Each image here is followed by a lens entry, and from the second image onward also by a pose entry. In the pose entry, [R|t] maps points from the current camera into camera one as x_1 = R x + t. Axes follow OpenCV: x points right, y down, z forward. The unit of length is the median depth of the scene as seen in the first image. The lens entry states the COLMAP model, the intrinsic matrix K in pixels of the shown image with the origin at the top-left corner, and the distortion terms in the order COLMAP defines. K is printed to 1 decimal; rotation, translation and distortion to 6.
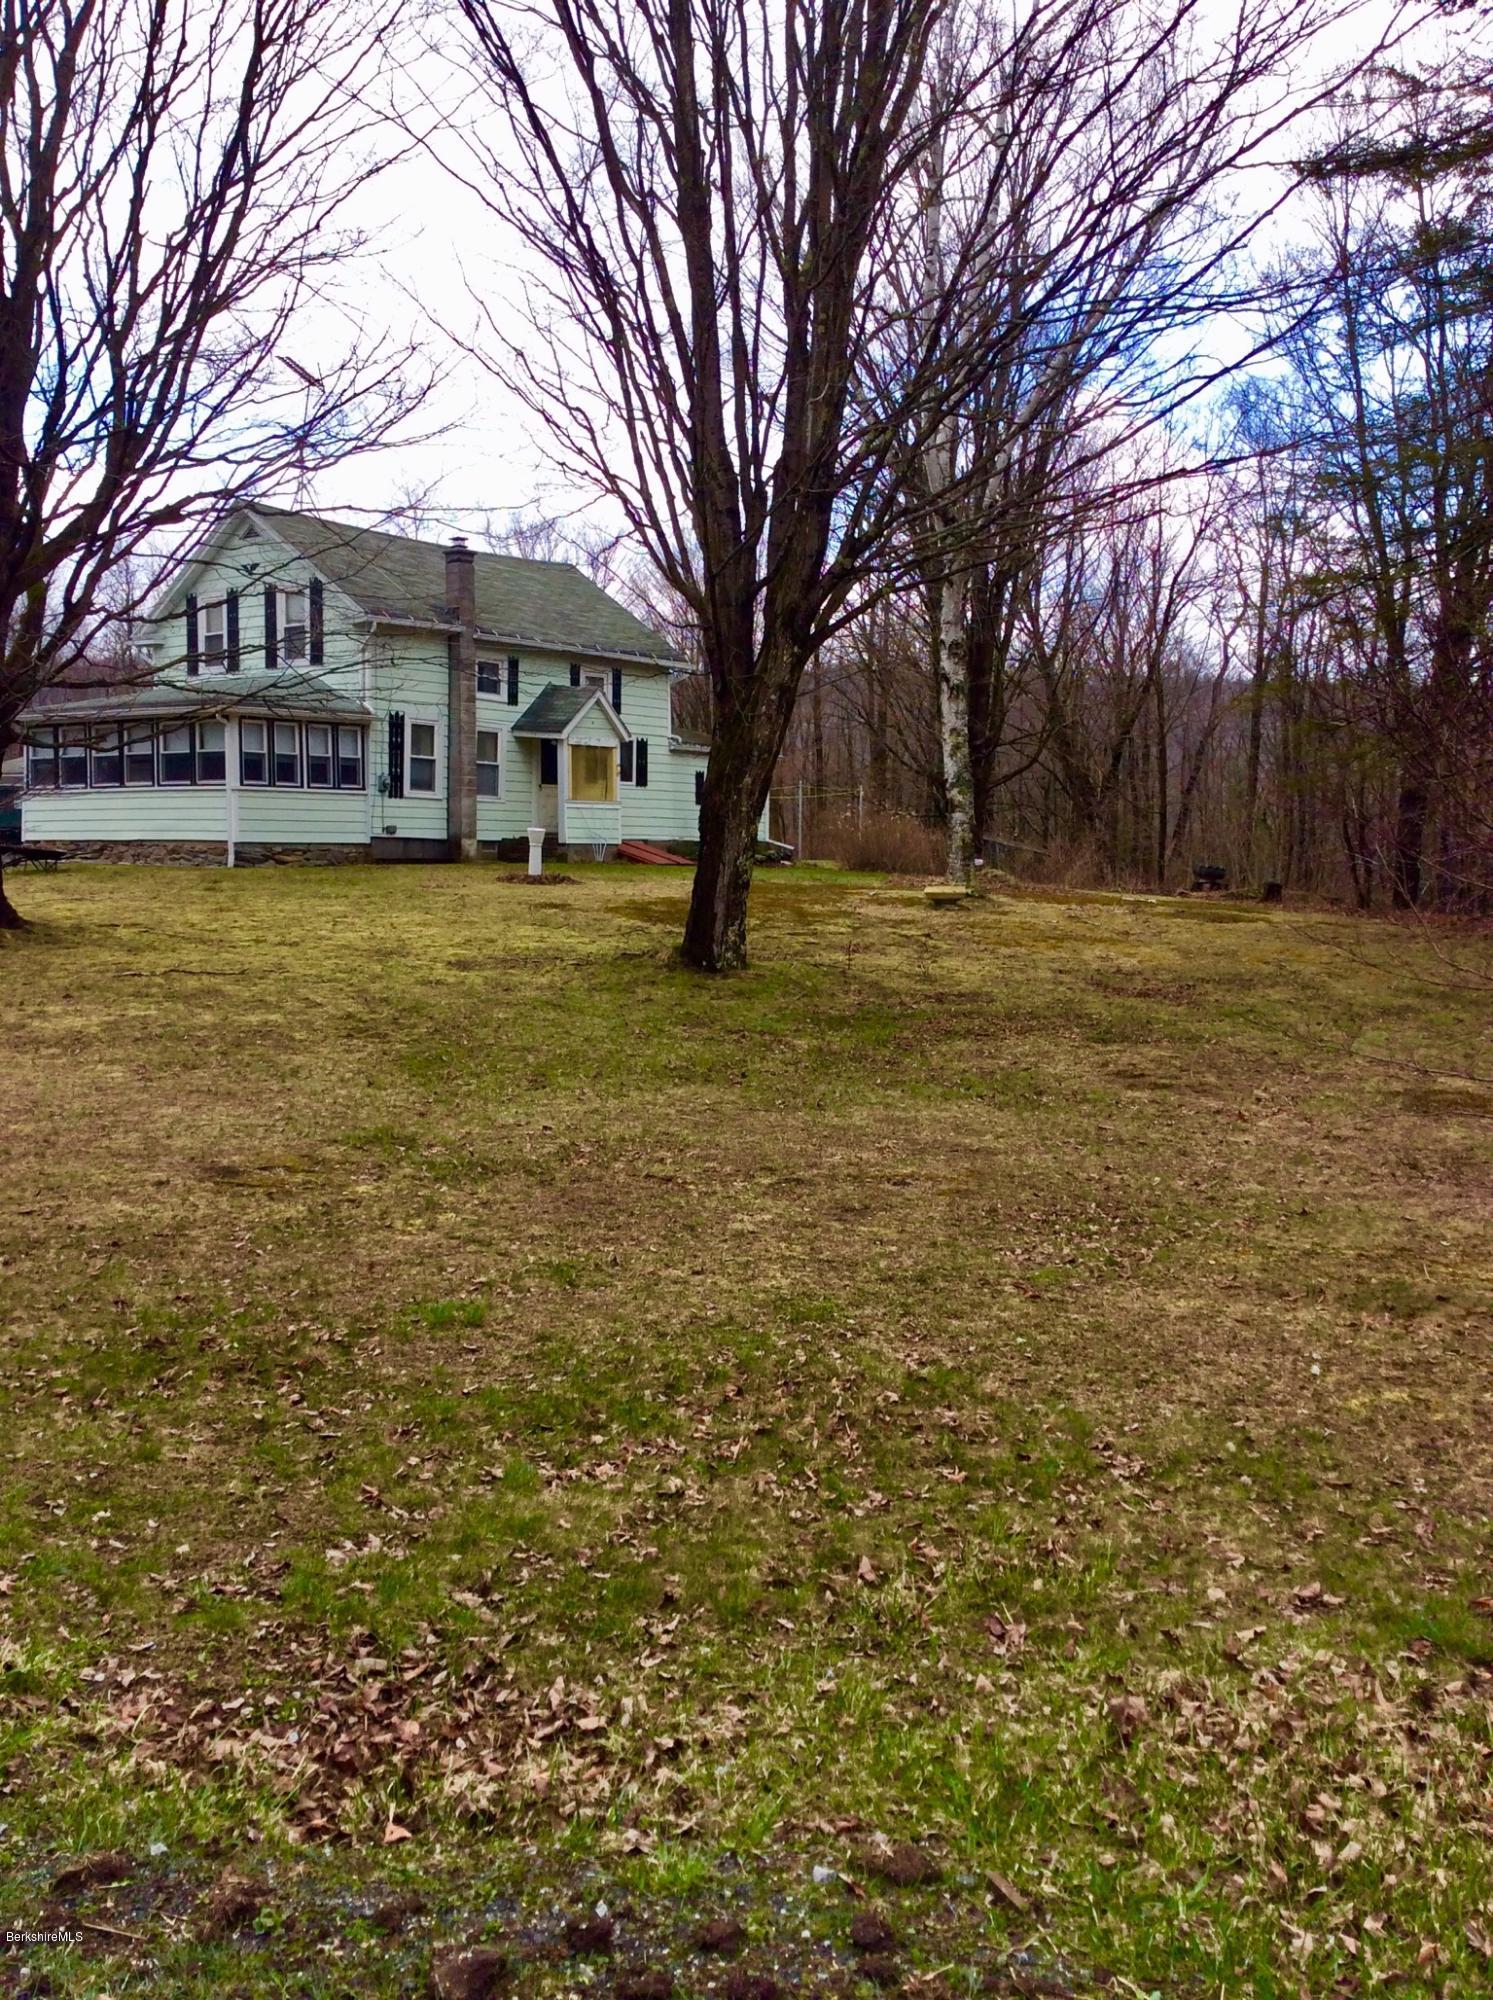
lens RADIAL K [[1807.8, 0, 765.6], [0, 1807.8, 1006.7], [0, 0, 1]] dist [0.024665, -0.004043]
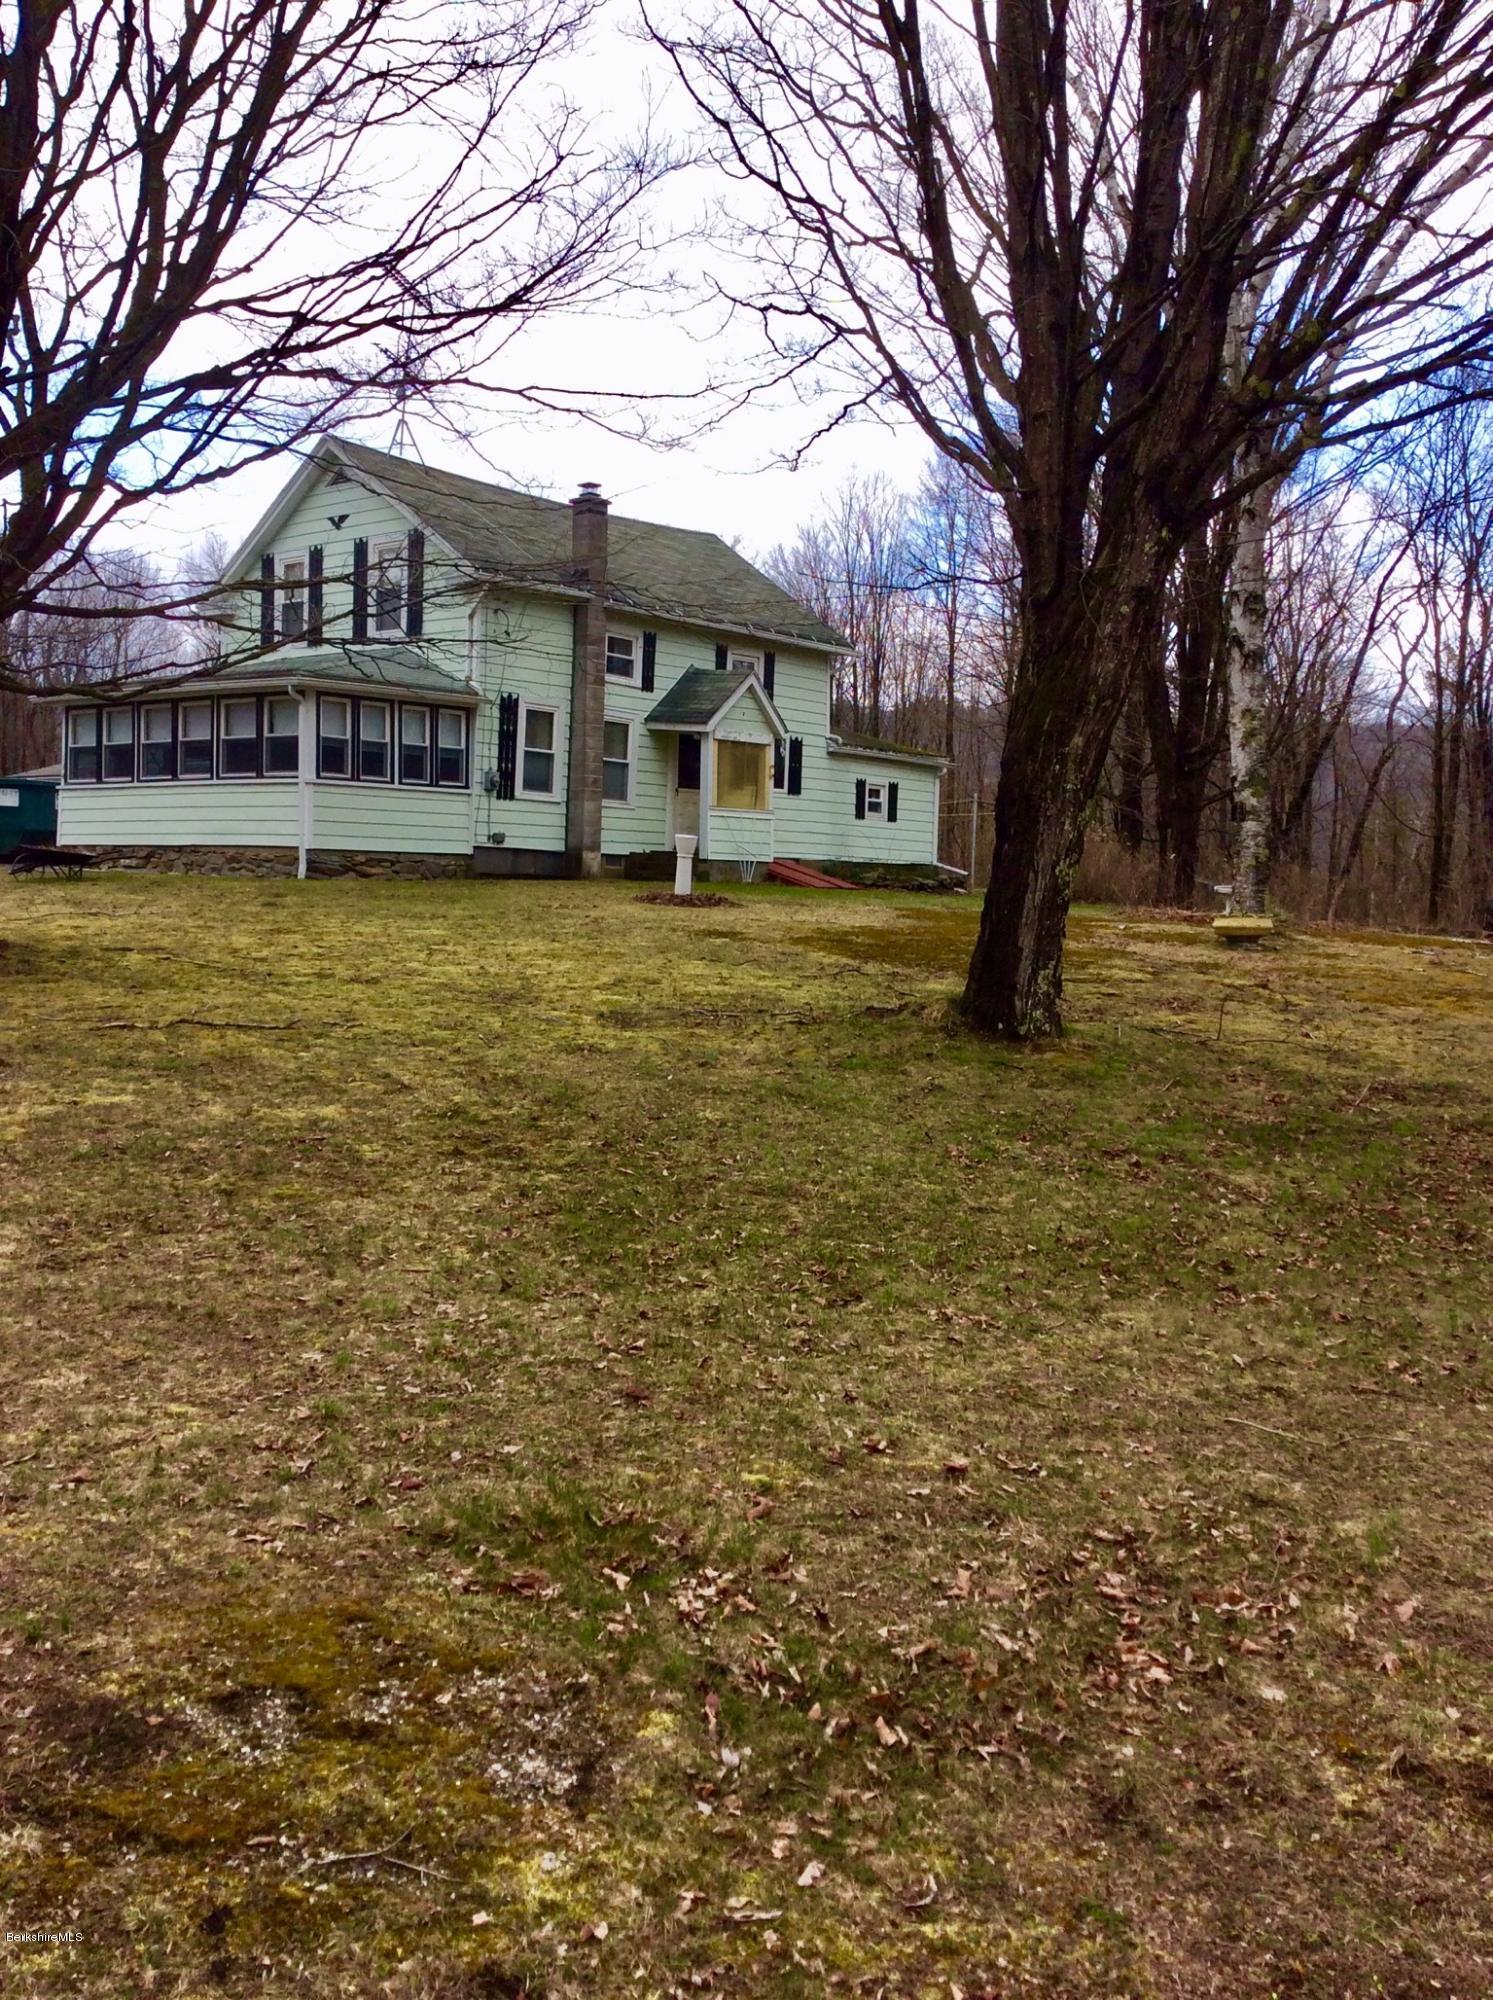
lens RADIAL K [[1807.8, 0, 732.9], [0, 1807.8, 994.2], [0, 0, 1]] dist [0.024665, -0.004043]
pose [[0.997798, 0.021245, -0.062835, -0.050763], [-0.022901, 0.999406, -0.025757, -0.009584], [0.062251, 0.027139, 0.997692, 0.203752]]
